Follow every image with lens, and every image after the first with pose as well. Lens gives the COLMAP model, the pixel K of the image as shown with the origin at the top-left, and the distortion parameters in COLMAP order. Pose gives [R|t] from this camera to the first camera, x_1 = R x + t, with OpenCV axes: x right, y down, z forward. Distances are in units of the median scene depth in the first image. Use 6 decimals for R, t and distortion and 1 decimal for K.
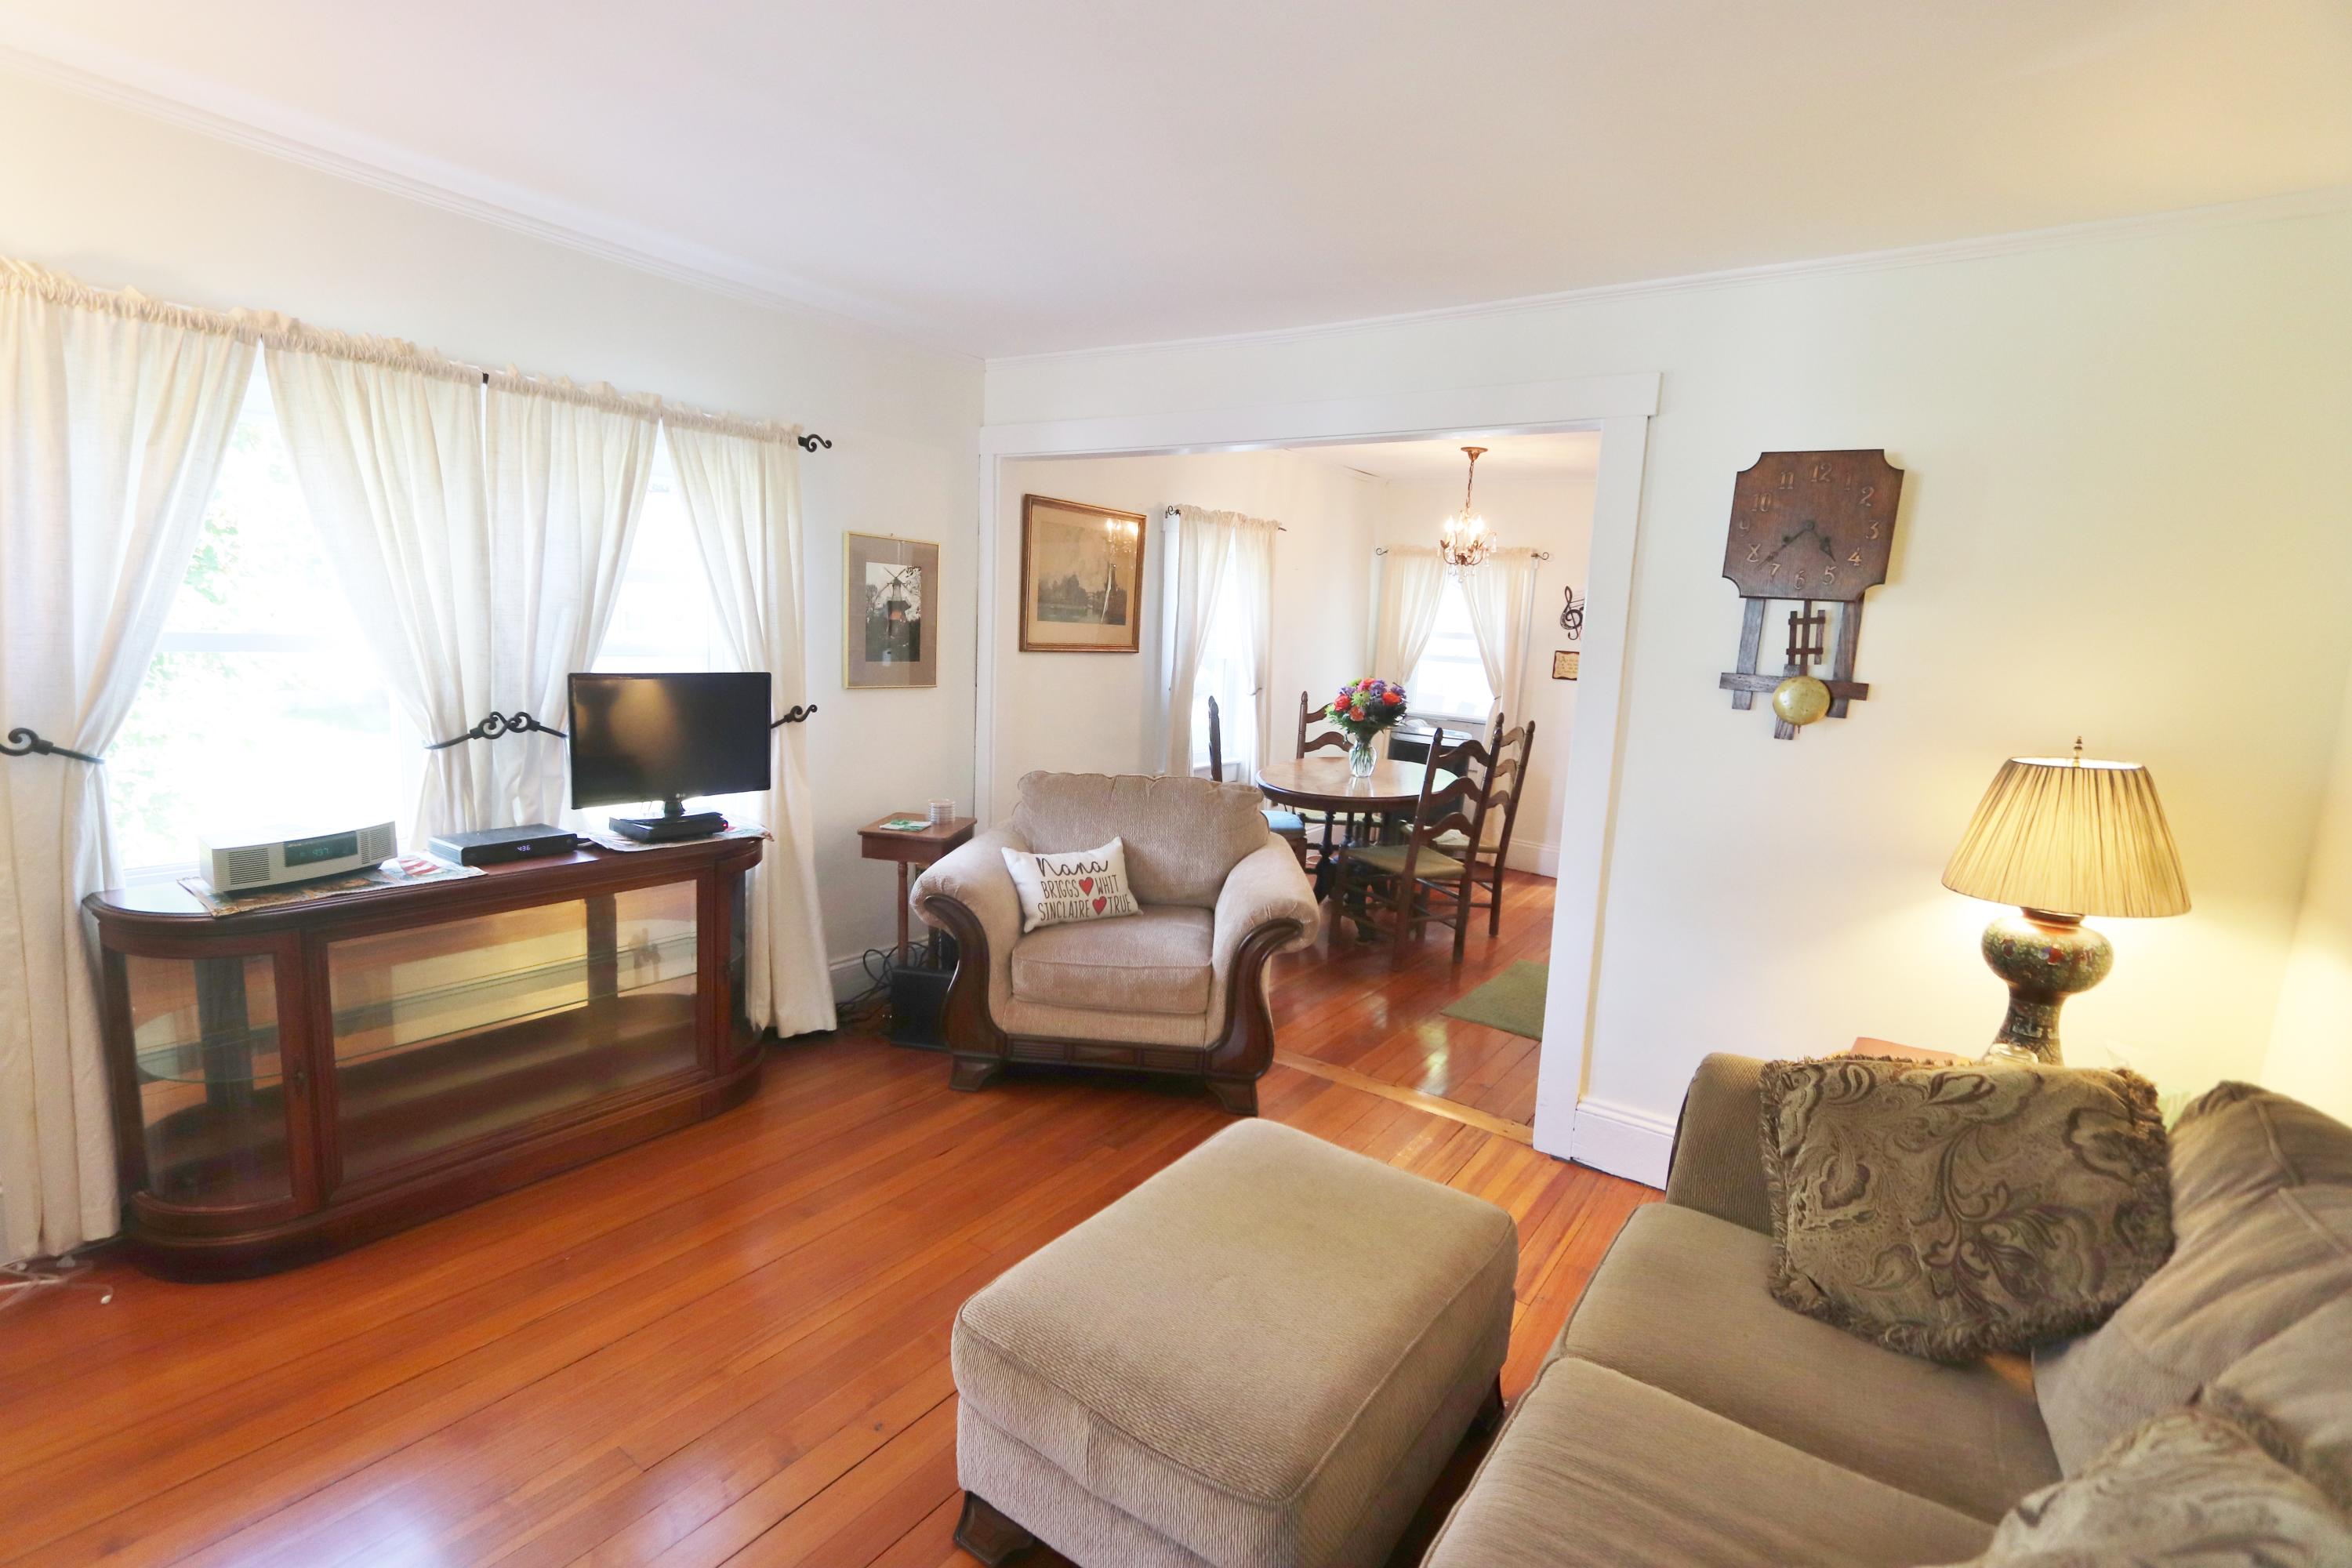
lens RADIAL K [[1078.5, 0, 1176.5], [0, 1078.5, 786.1], [0, 0, 1]] dist [-0.021323, 0.003247]
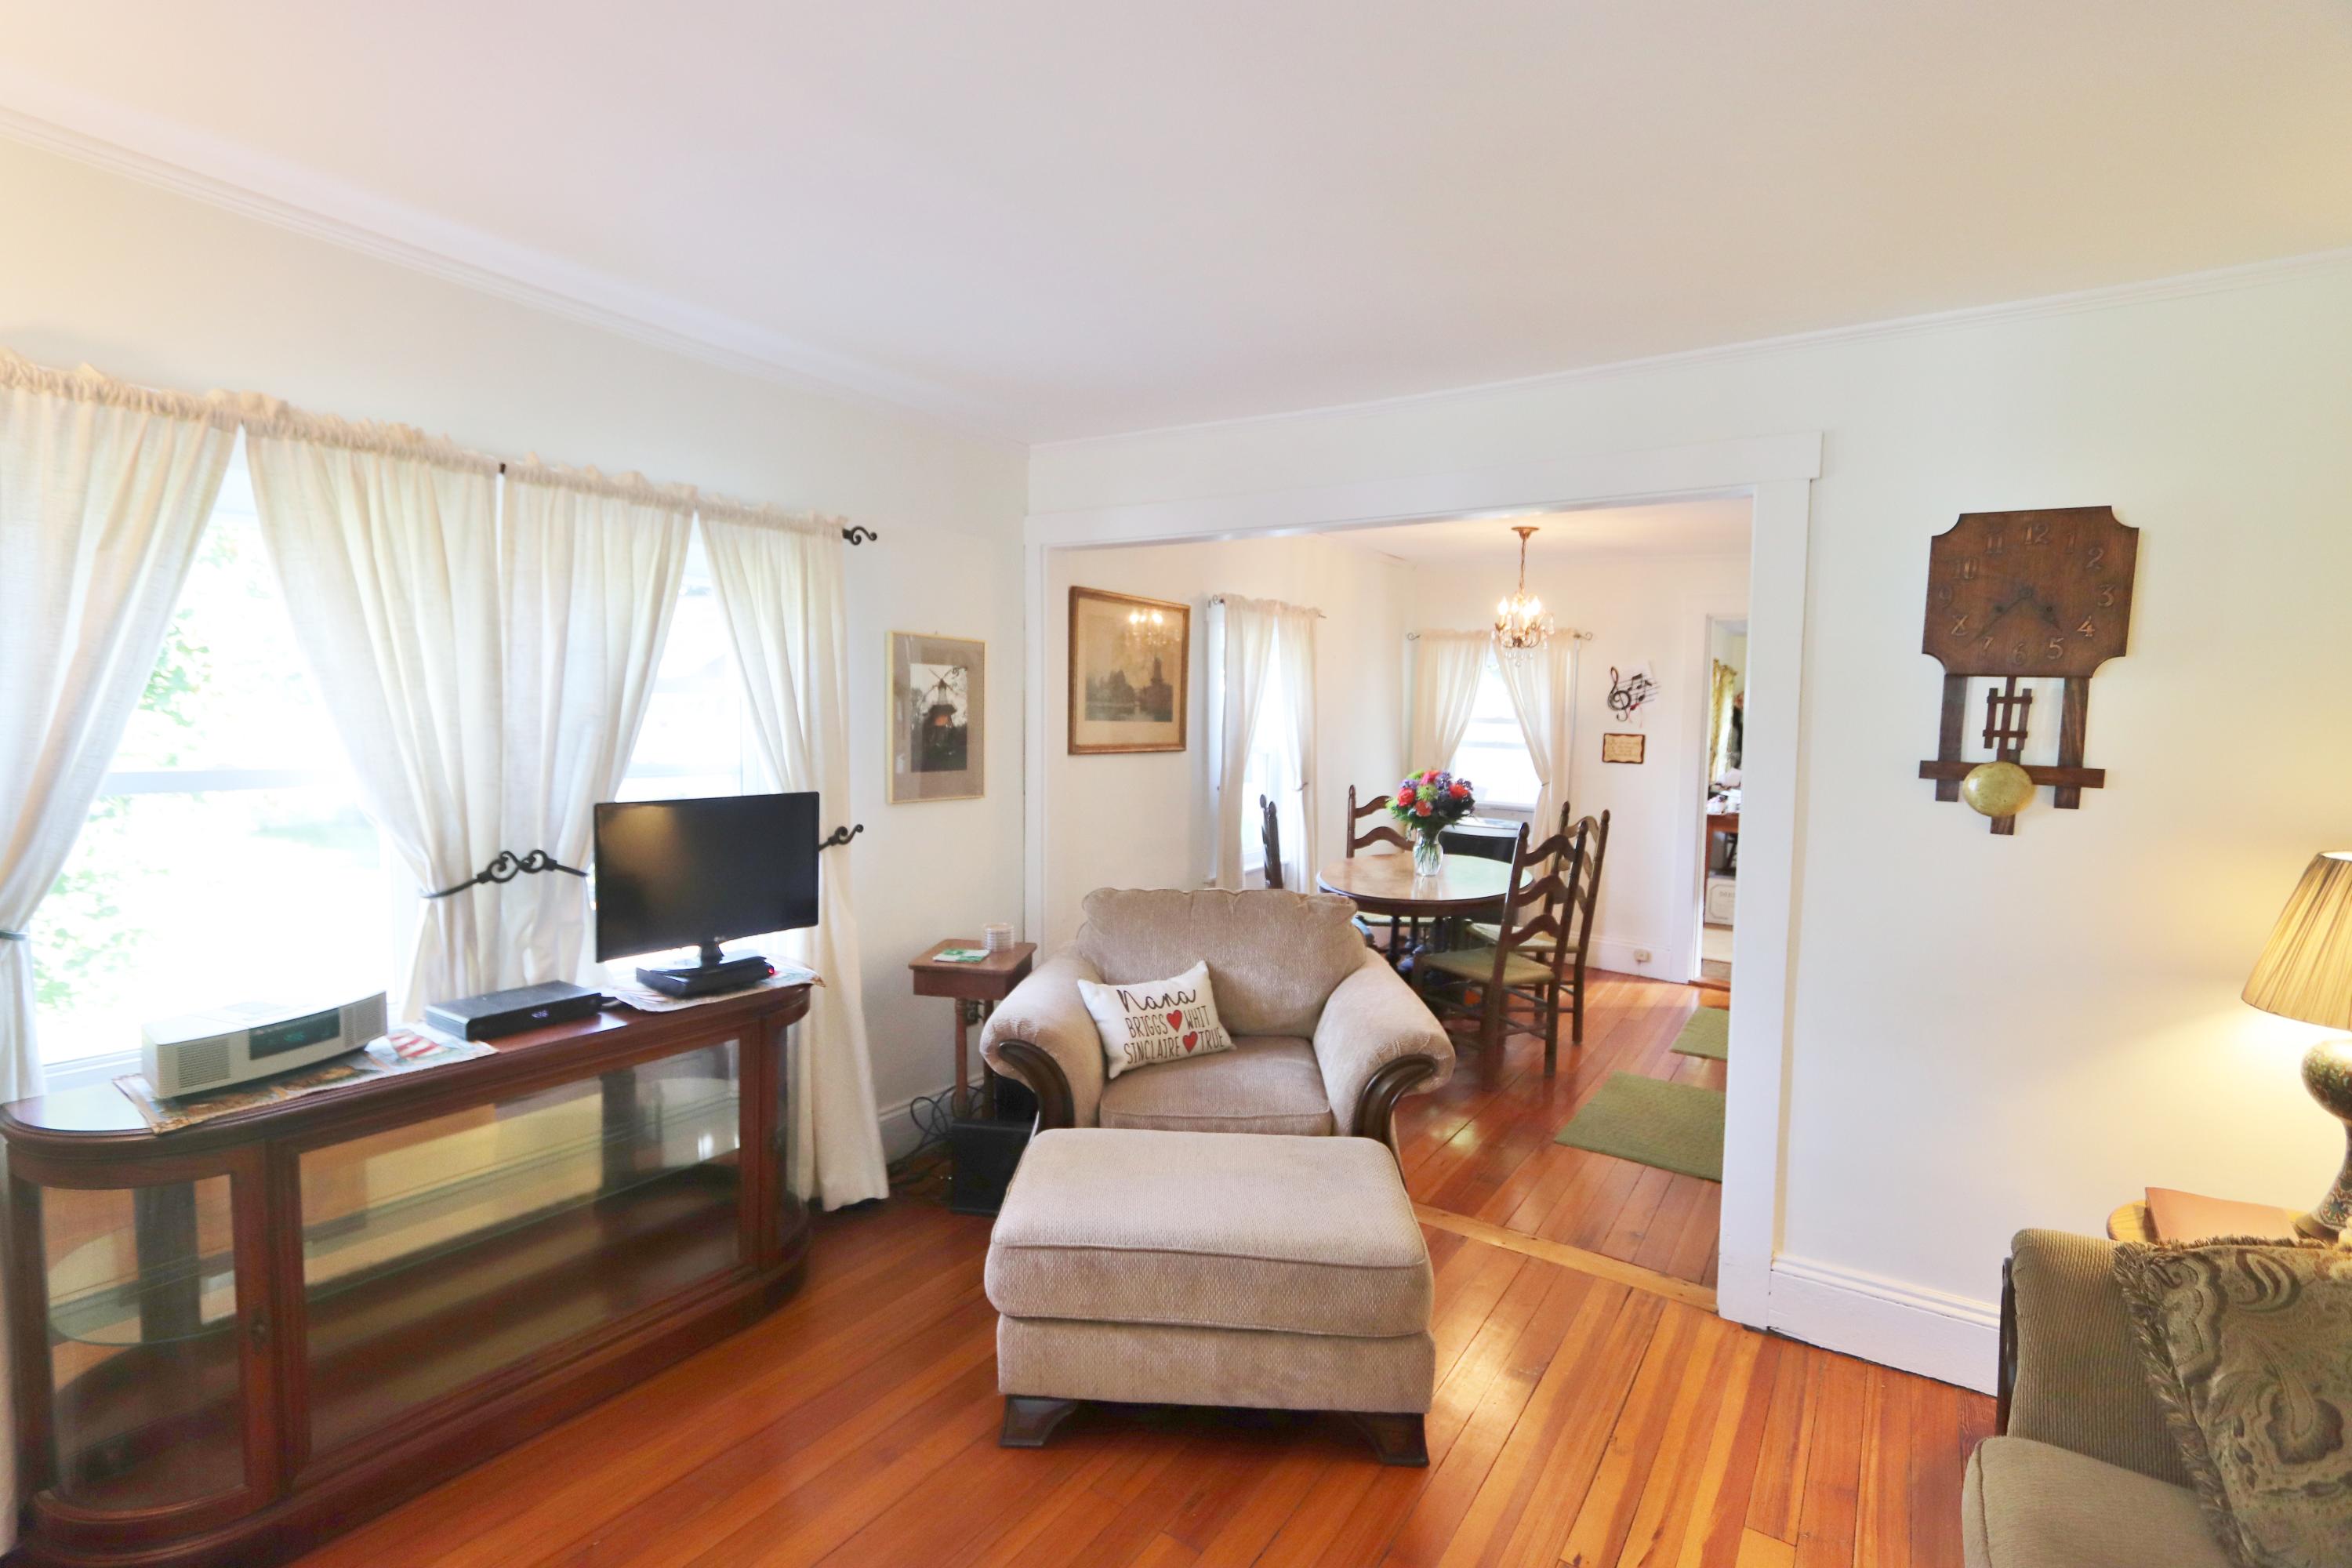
lens RADIAL K [[1078.5, 0, 1180.0], [0, 1078.5, 784.1], [0, 0, 1]] dist [-0.021323, 0.003247]
pose [[0.999284, -0.031489, 0.020976, -0.109755], [0.033123, 0.996021, -0.082733, -0.031822], [-0.018287, 0.083369, 0.996351, 0.128670]]
